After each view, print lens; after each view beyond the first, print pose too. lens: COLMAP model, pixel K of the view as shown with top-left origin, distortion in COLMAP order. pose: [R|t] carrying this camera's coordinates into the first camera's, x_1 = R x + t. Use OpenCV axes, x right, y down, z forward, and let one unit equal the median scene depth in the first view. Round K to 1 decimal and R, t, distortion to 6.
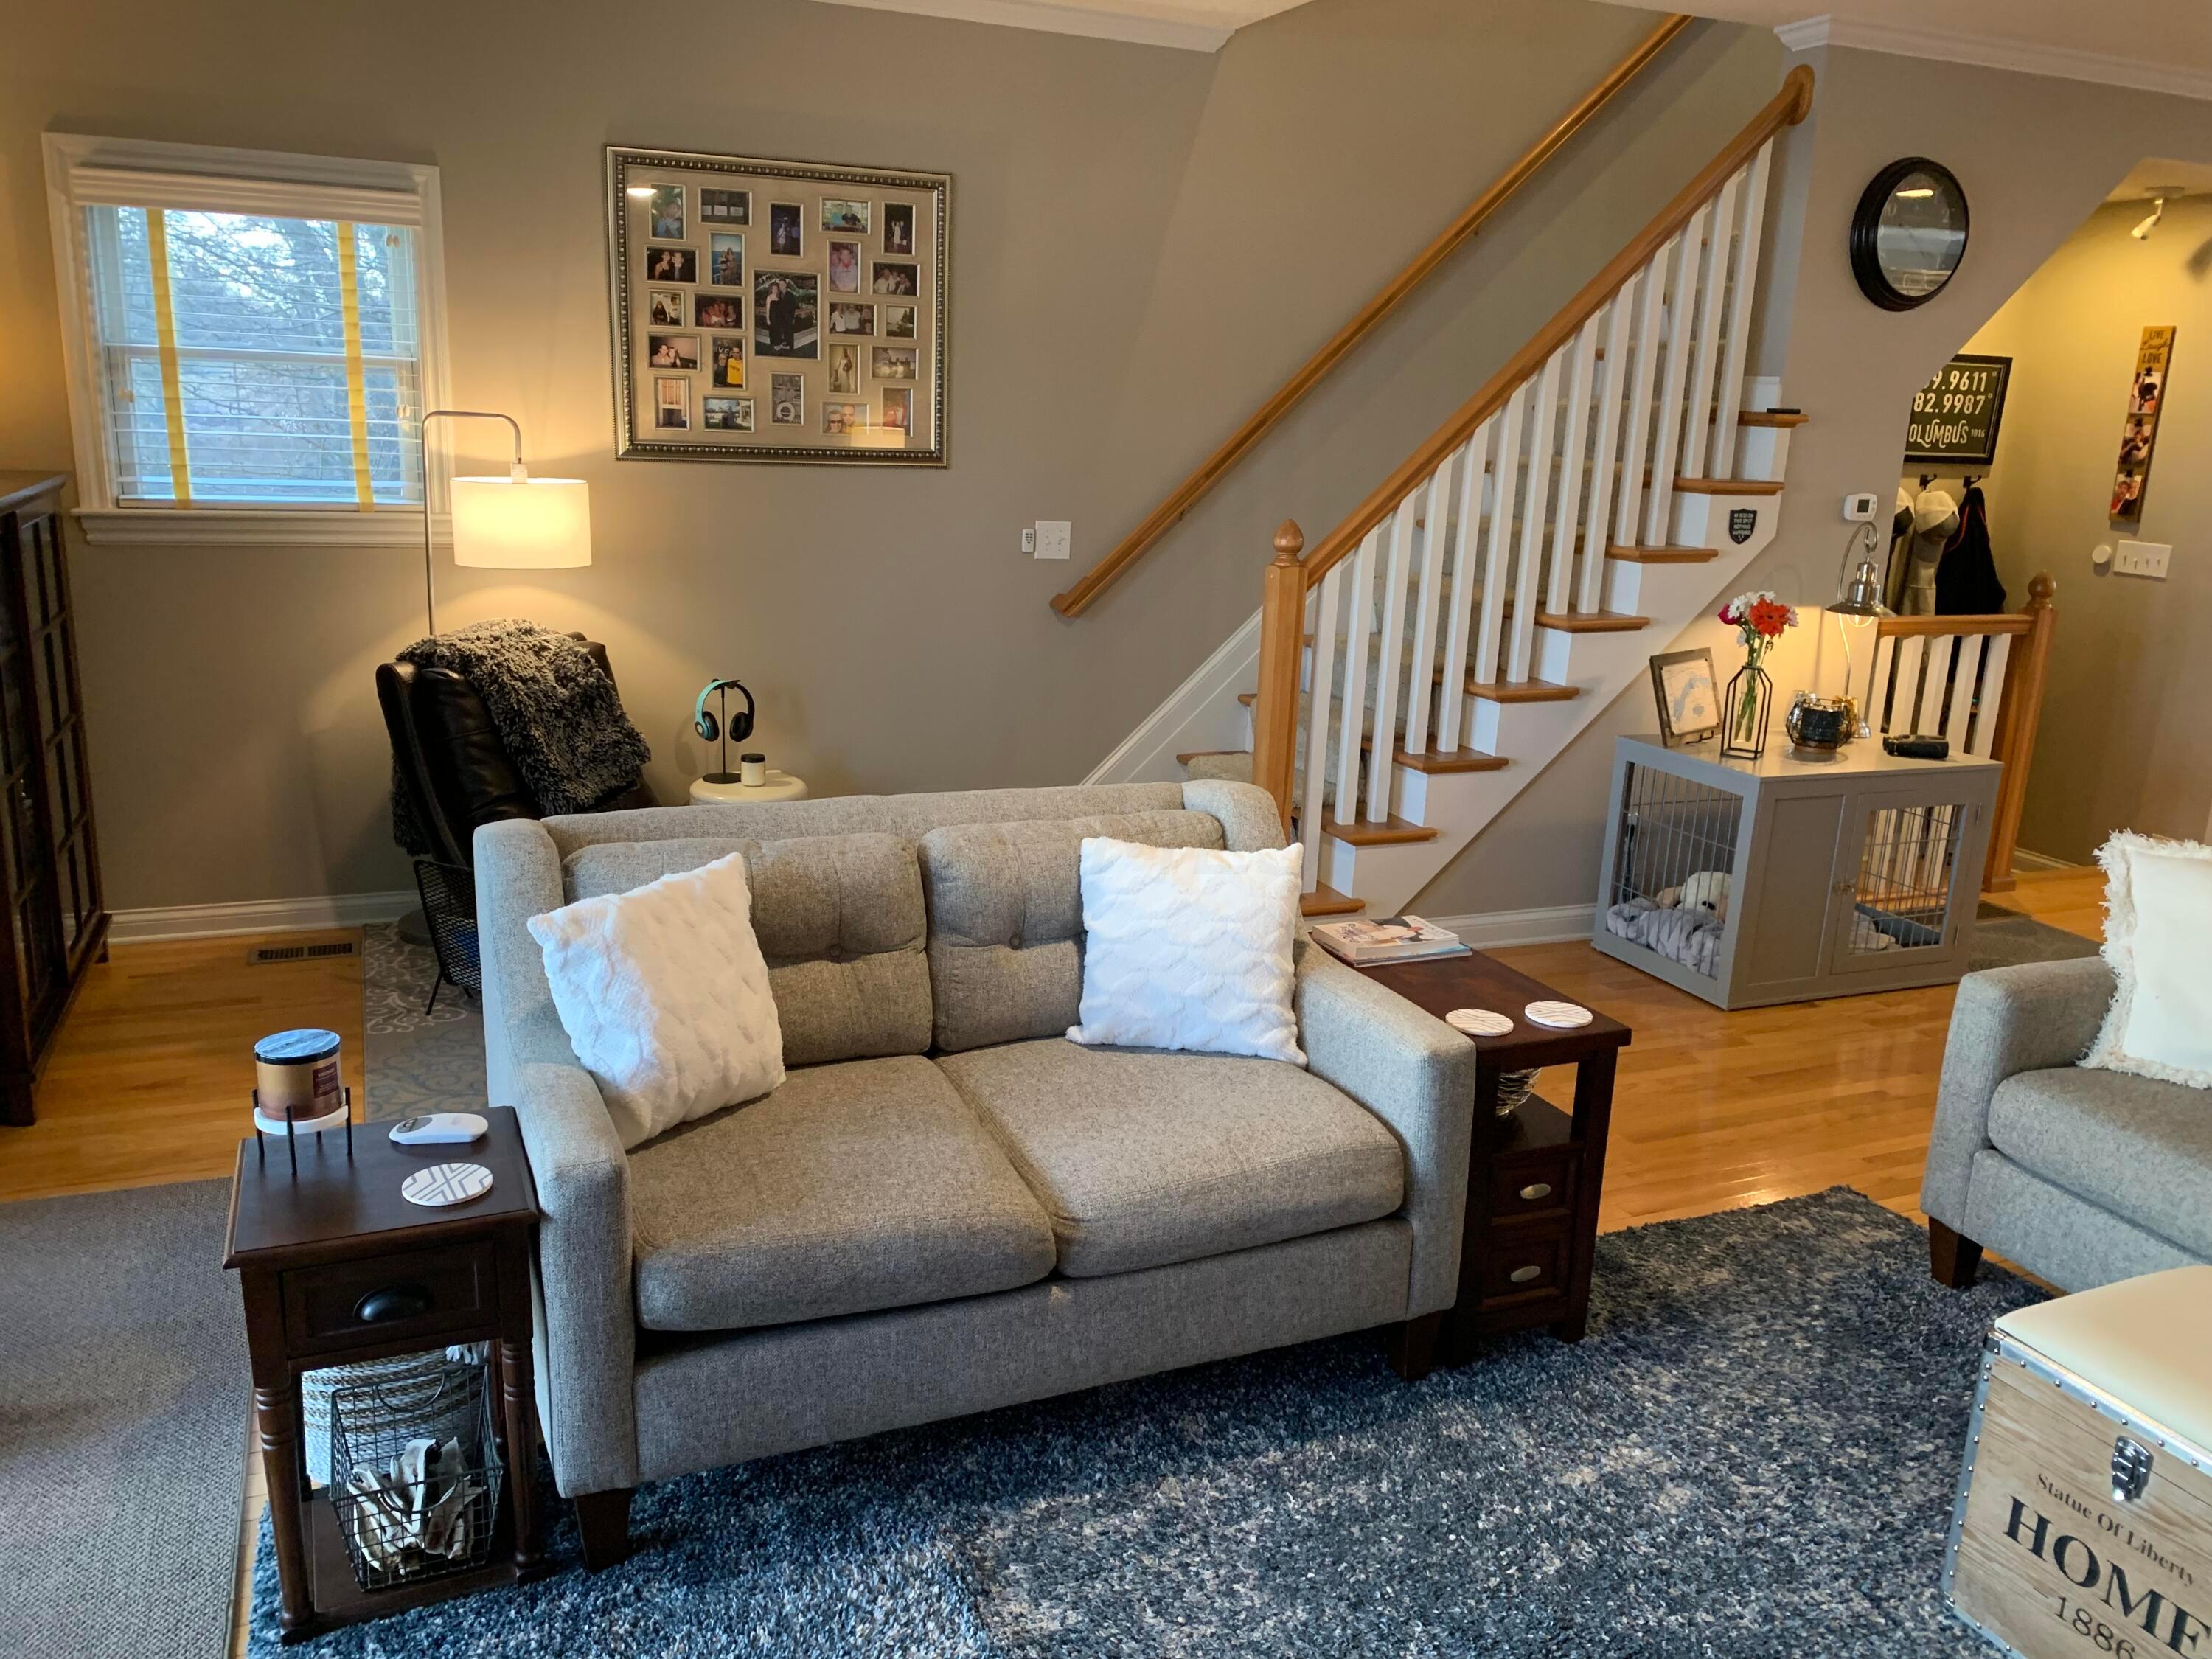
lens RADIAL K [[1692.3, 0, 1102.3], [0, 1692.3, 824.4], [0, 0, 1]] dist [0.006094, -0.002386]
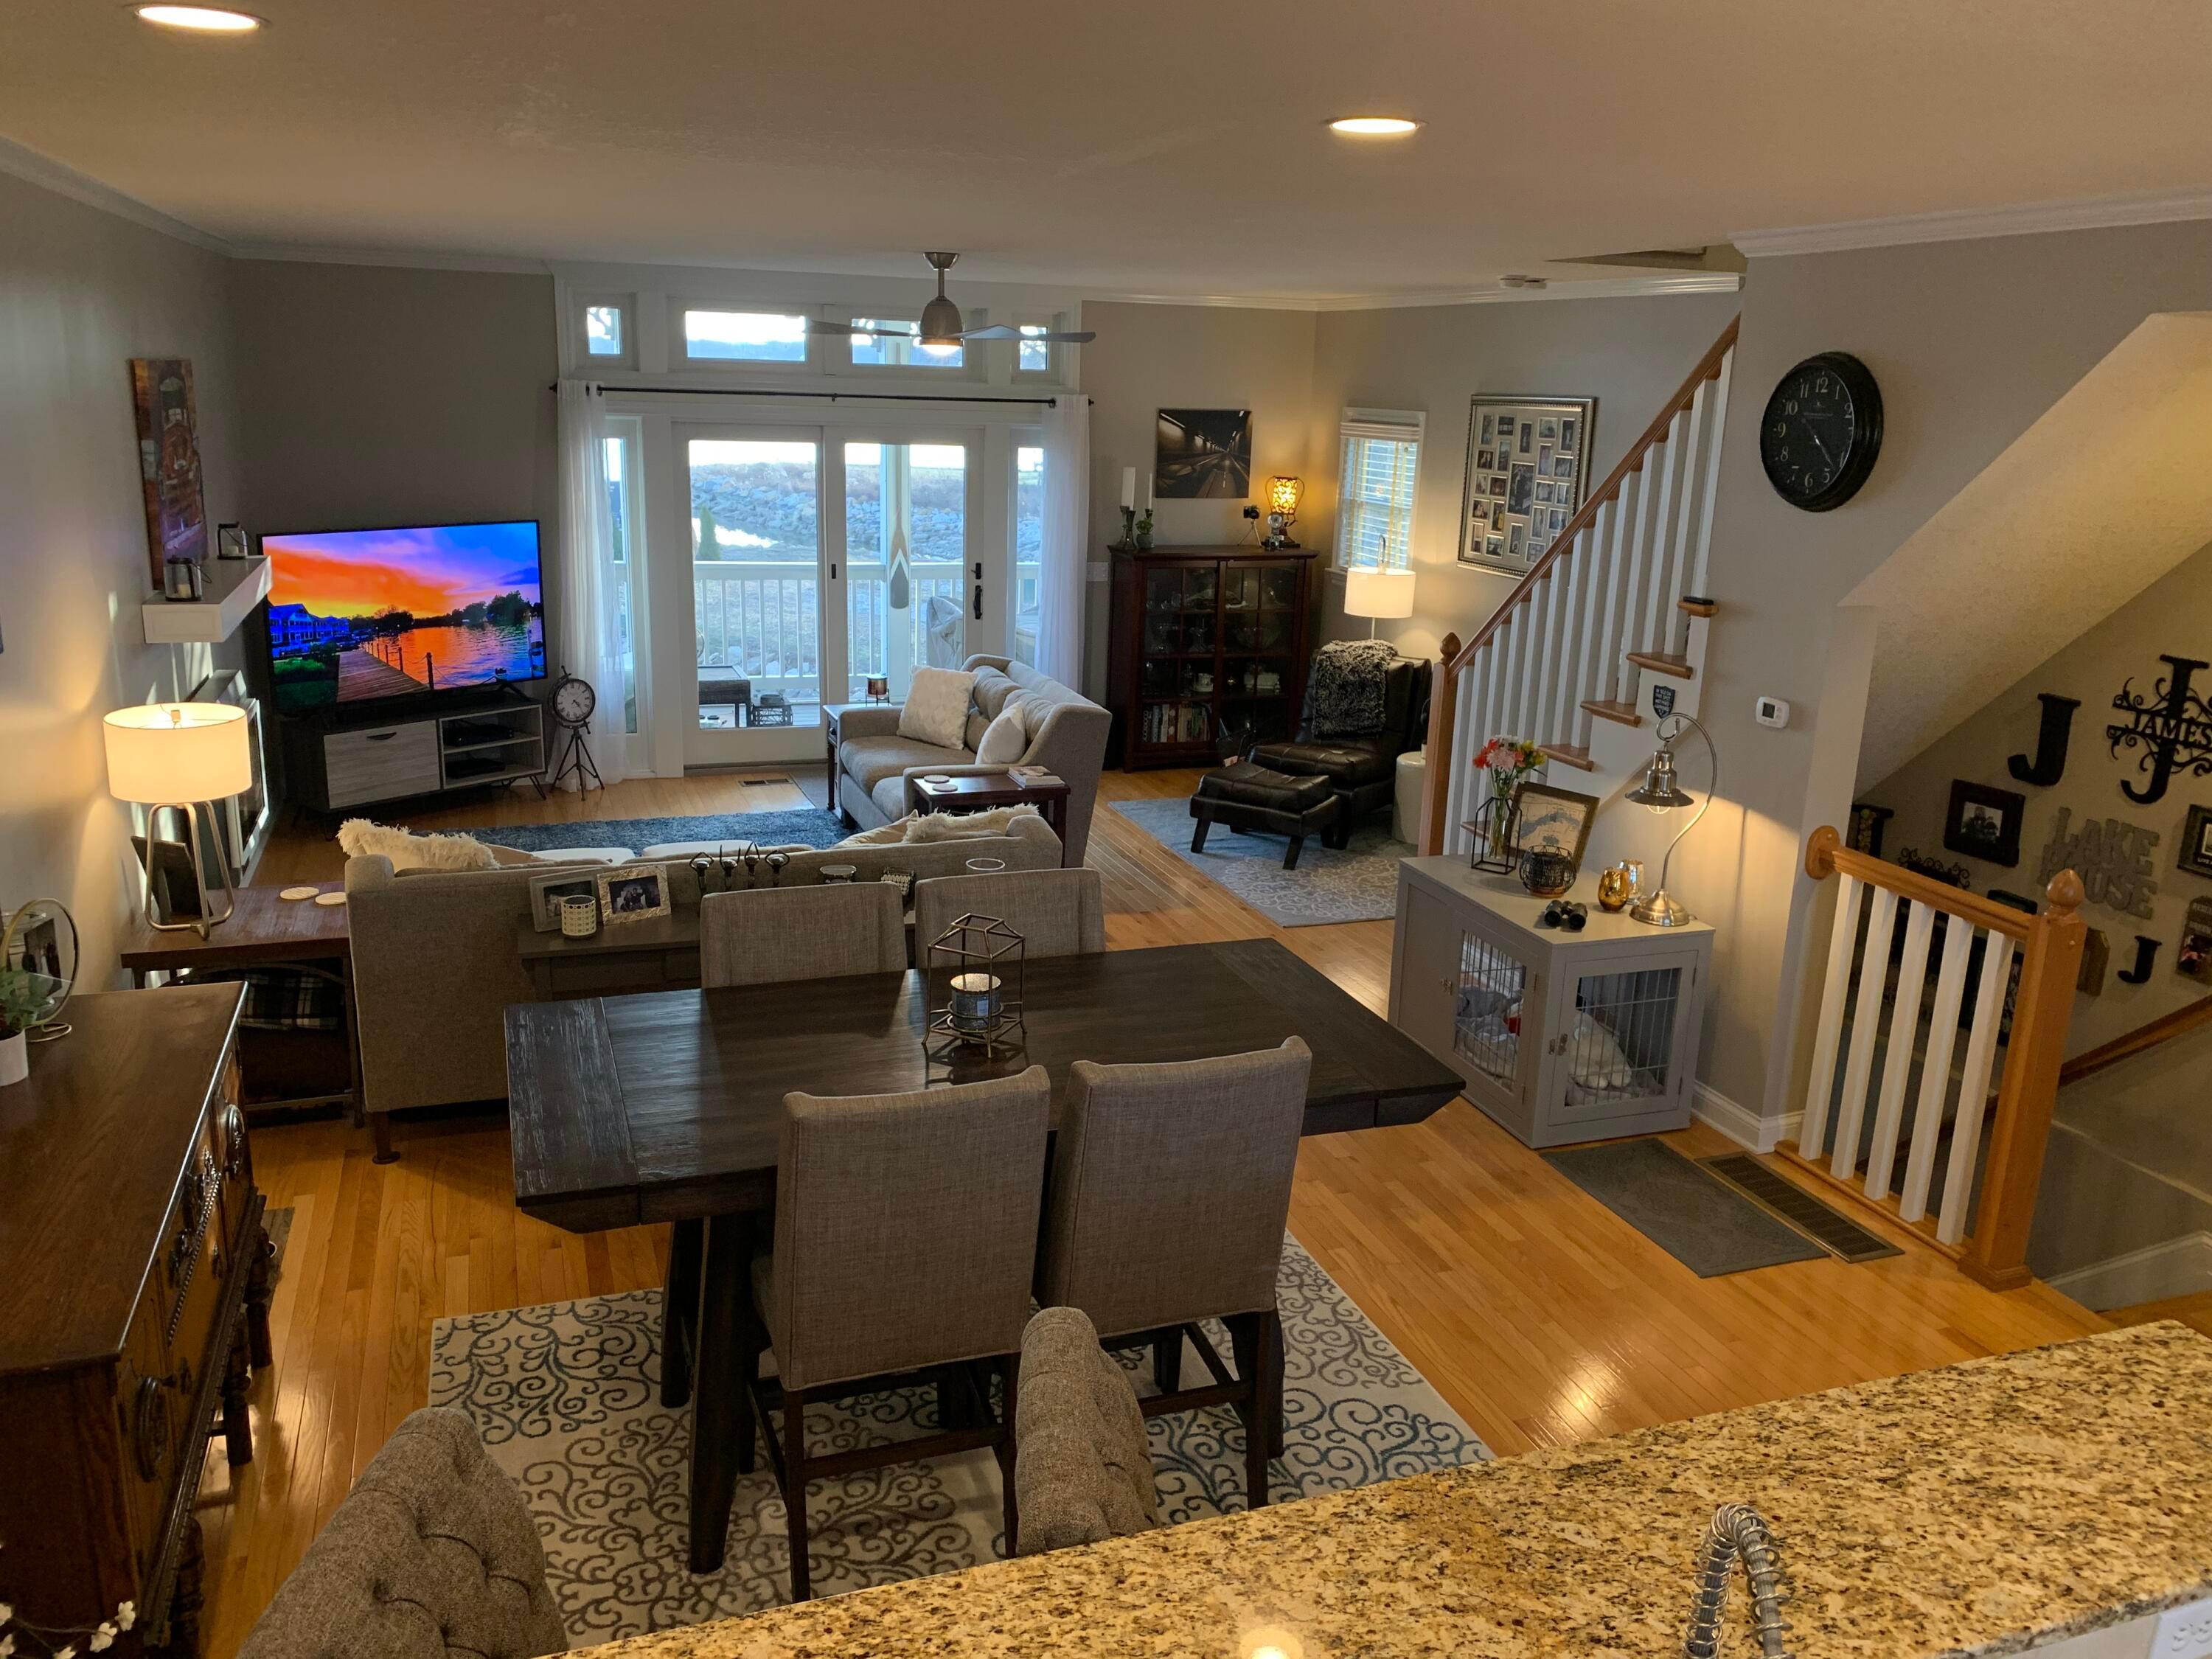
lens RADIAL K [[1690.1, 0, 1107.8], [0, 1690.1, 833.3], [0, 0, 1]] dist [0.021299, -0.024774]
pose [[-0.054692, 0.221343, -0.973661, 2.303641], [-0.275421, 0.933947, 0.227785, -0.387662], [0.959767, 0.280625, 0.009883, 1.065456]]
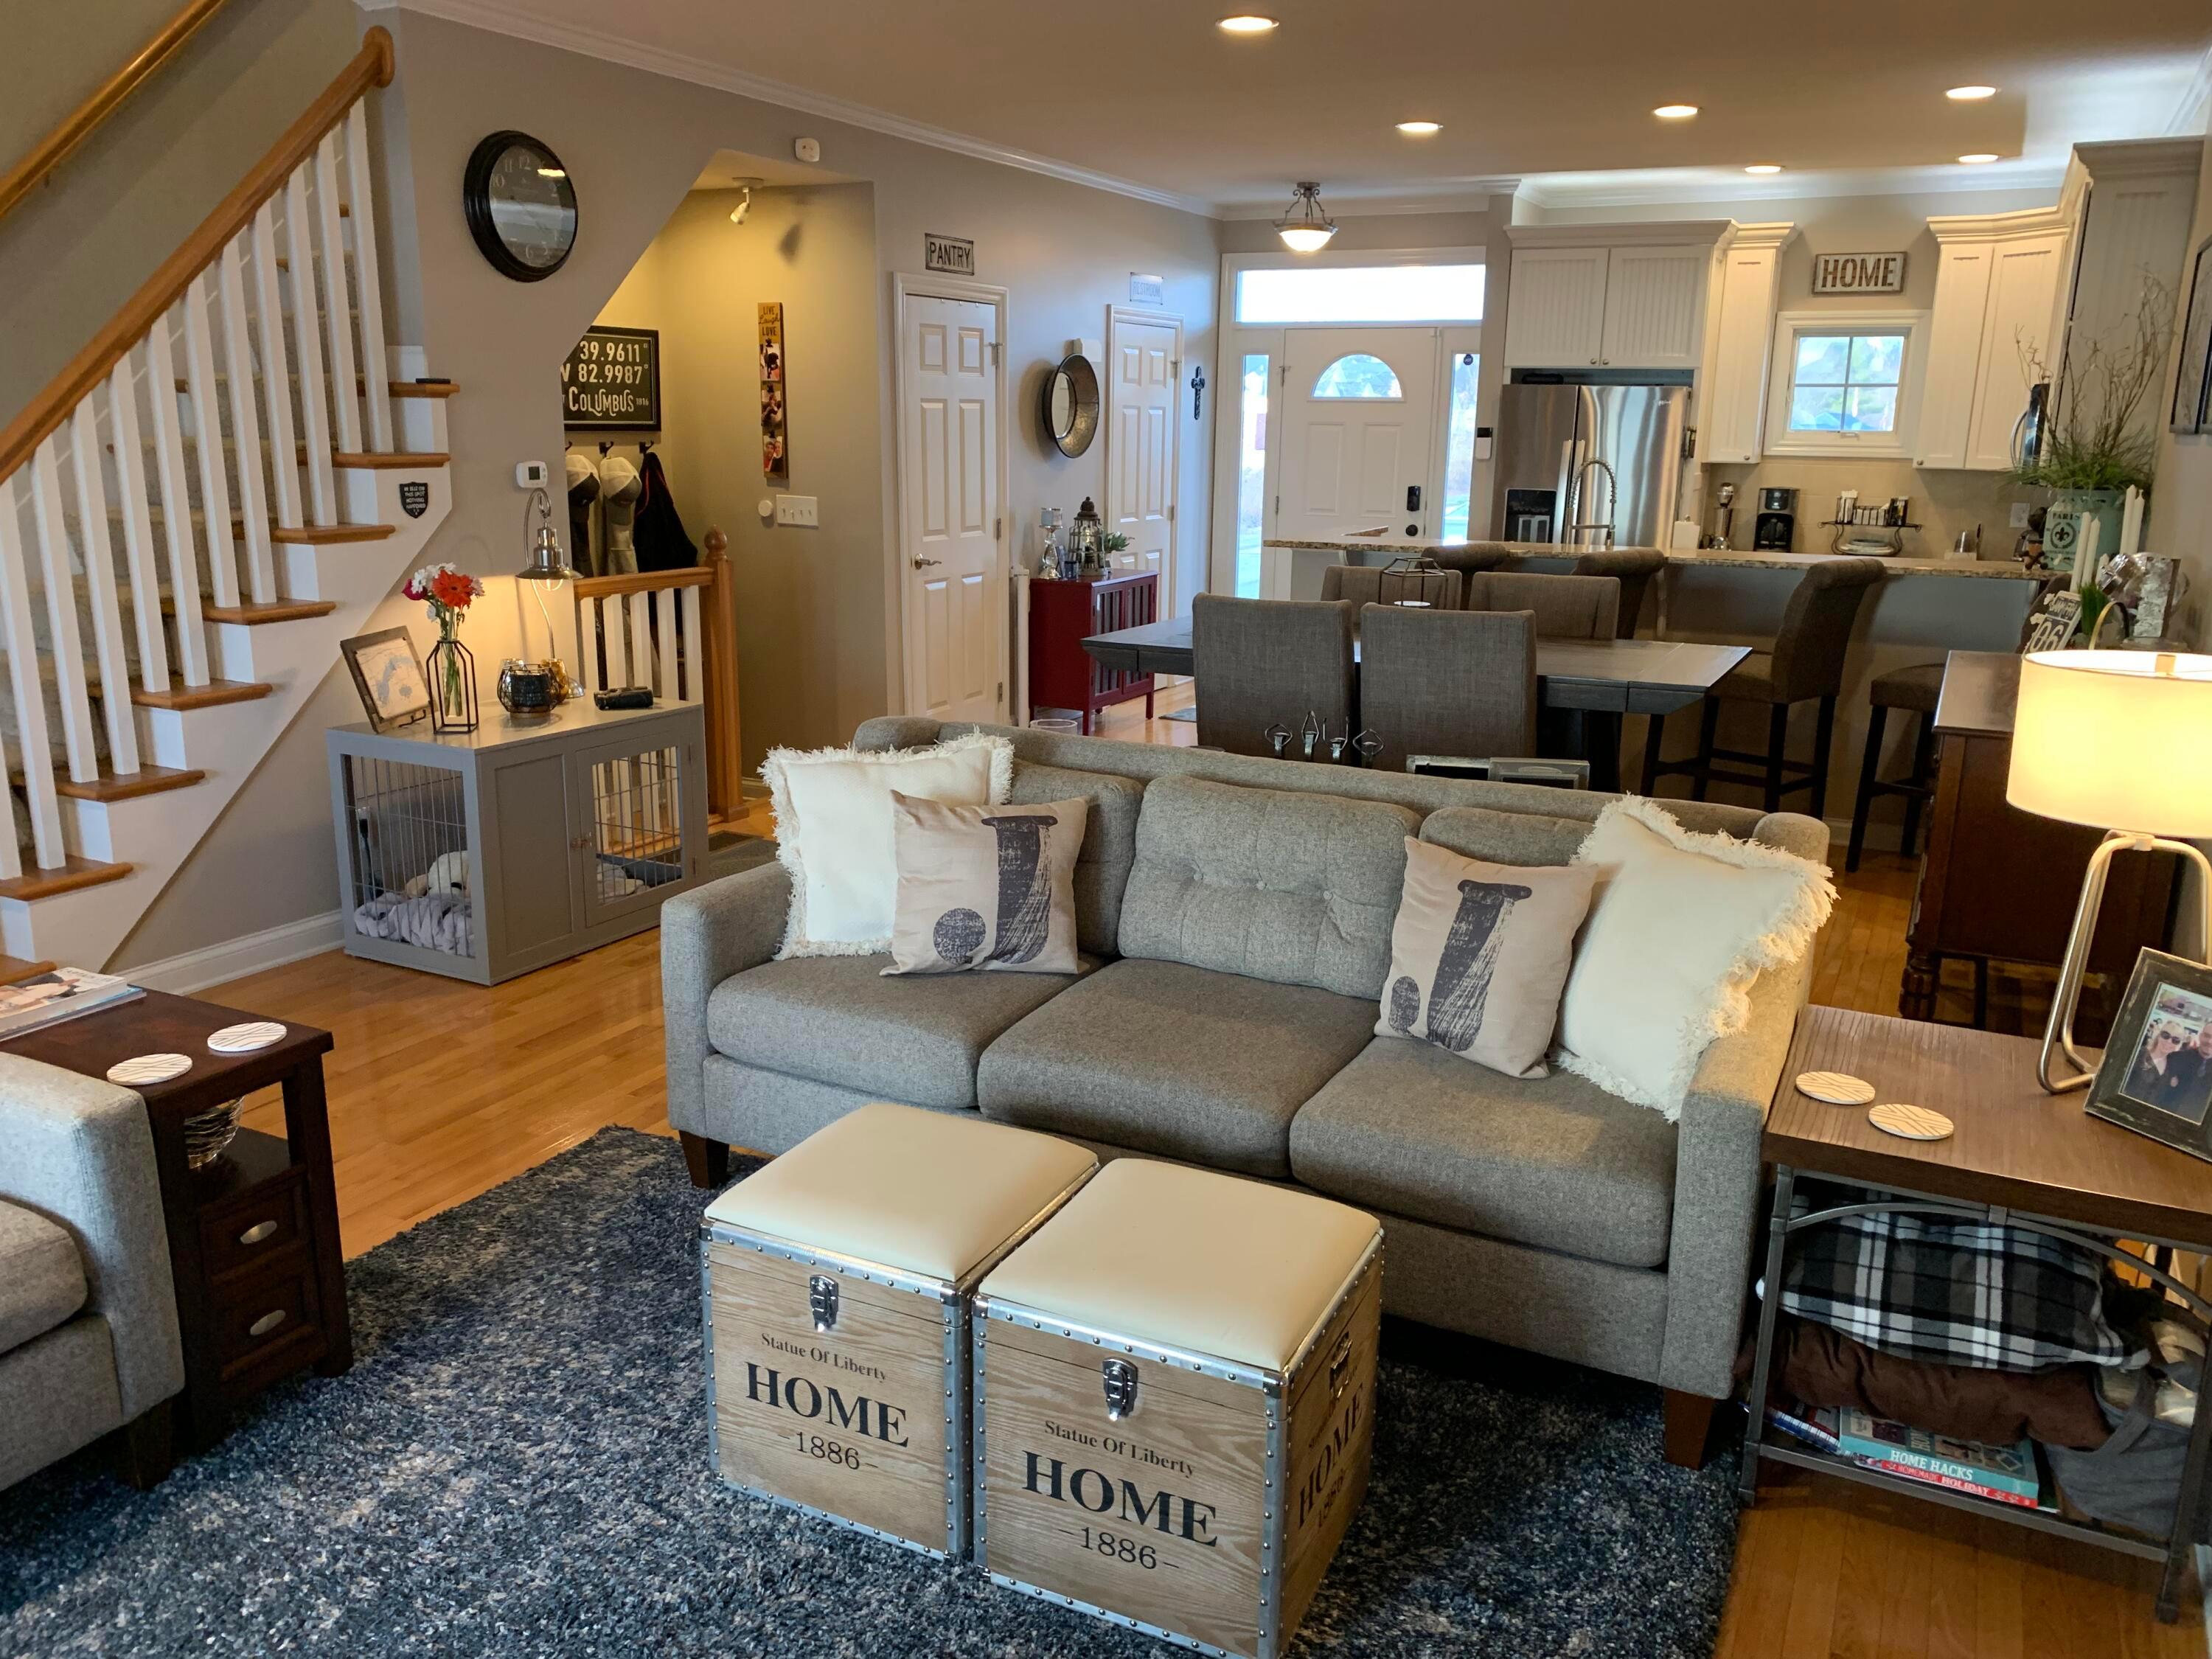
lens RADIAL K [[1690.1, 0, 1107.8], [0, 1690.1, 833.3], [0, 0, 1]] dist [0.021299, -0.024774]
pose [[0.764406, -0.181952, 0.618528, 0.066700], [0.172307, 0.982110, 0.075963, 0.012422], [-0.621284, 0.048510, 0.782082, -0.009367]]
